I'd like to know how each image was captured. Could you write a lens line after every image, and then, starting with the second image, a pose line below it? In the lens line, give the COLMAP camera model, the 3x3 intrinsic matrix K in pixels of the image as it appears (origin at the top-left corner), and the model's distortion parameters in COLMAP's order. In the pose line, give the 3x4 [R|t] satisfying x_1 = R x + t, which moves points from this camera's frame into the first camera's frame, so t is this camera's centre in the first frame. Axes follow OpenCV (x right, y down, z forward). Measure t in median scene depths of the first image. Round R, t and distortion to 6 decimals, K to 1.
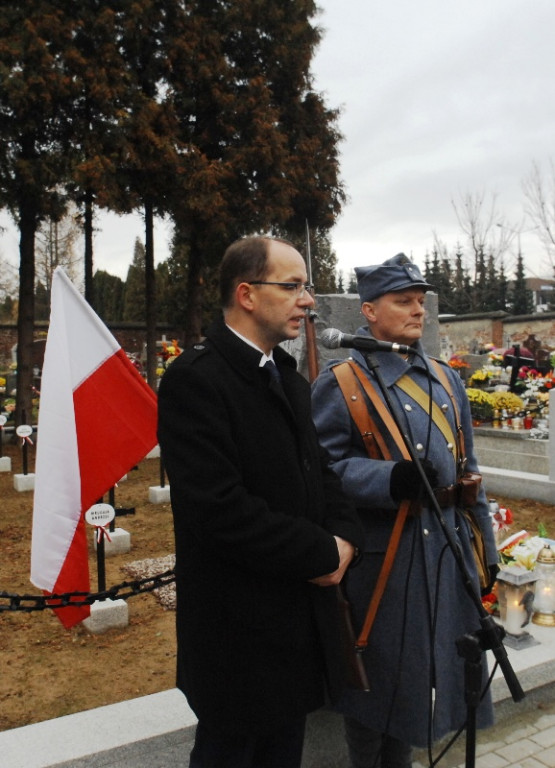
lens RADIAL K [[703.6, 0, 225.2], [0, 703.6, 384.9], [0, 0, 1]] dist [-0.050477, 0.002773]
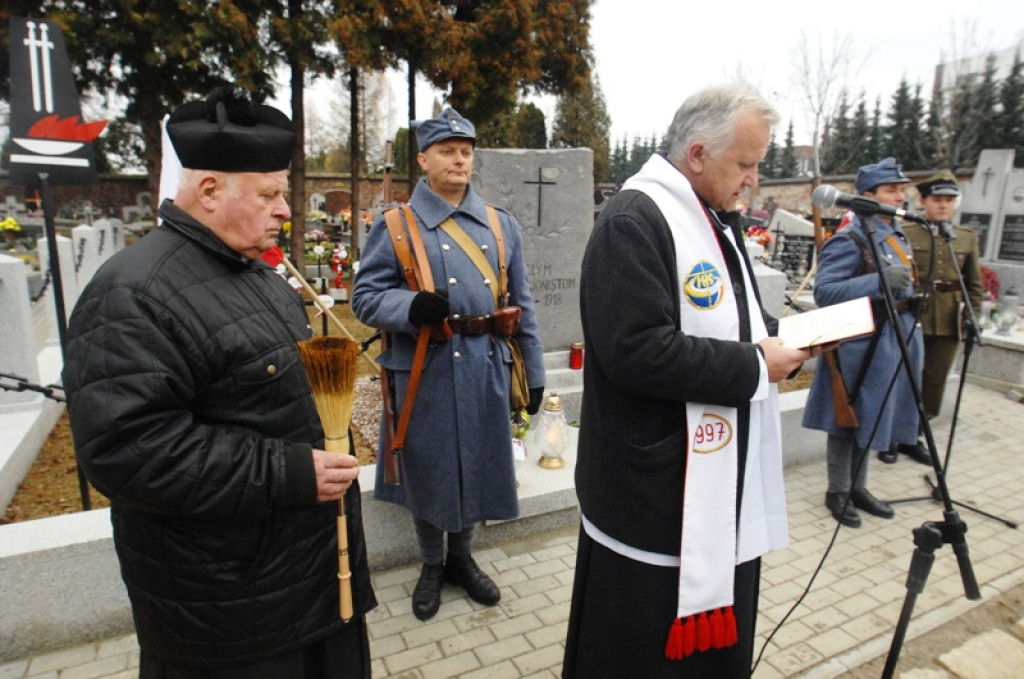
lens RADIAL K [[629.7, 0, 503.7], [0, 629.7, 336.1], [0, 0, 1]] dist [-0.070362, 0.038237]
pose [[0.999151, 0.032761, -0.024967, 0.097862], [-0.028434, 0.987128, 0.157386, 0.002939], [0.029802, -0.156543, 0.987221, -0.009406]]
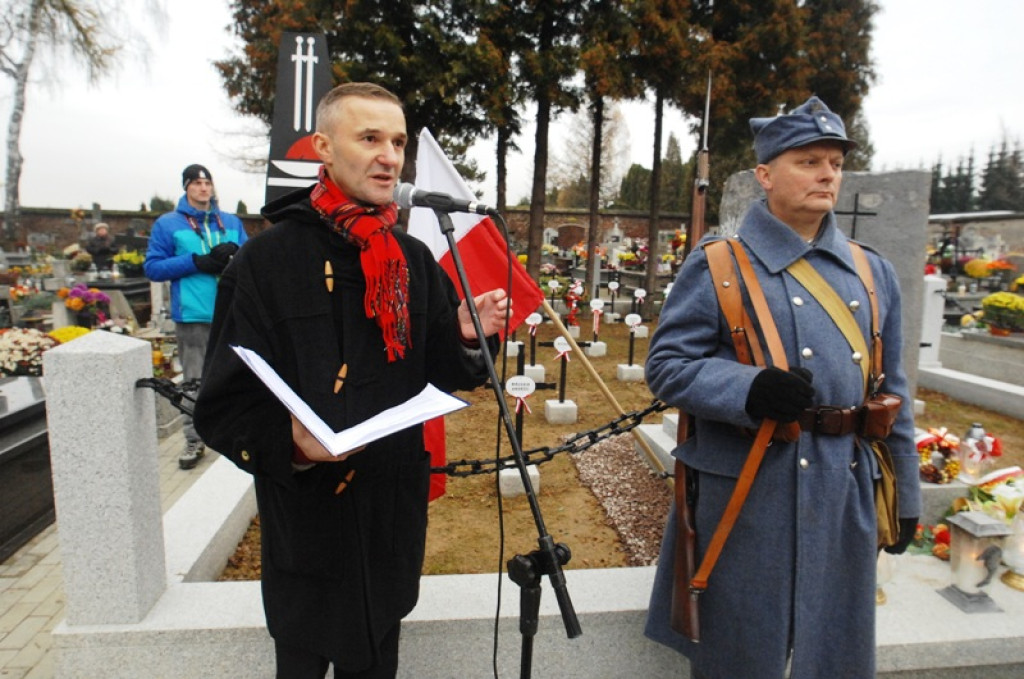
lens RADIAL K [[624.3, 0, 503.3], [0, 624.3, 340.1], [0, 0, 1]] dist [-0.063857, 0.032102]
pose [[0.927893, 0.093377, -0.360964, 0.053002], [-0.051475, 0.990943, 0.124023, 0.001821], [0.369275, -0.096499, 0.924296, 0.062658]]
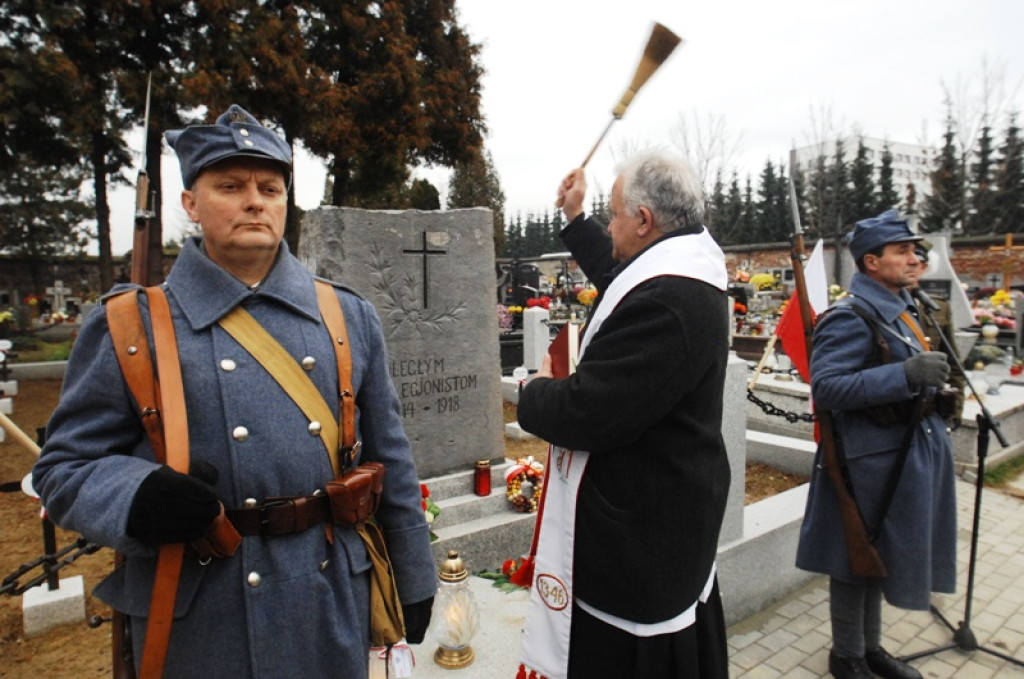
lens RADIAL K [[629.7, 0, 503.7], [0, 629.7, 336.1], [0, 0, 1]] dist [-0.070362, 0.038237]
pose [[0.991599, -0.001566, 0.129340, 0.107524], [-0.003249, 0.999310, 0.037012, -0.003149], [-0.129308, -0.037121, 0.990909, 0.114813]]
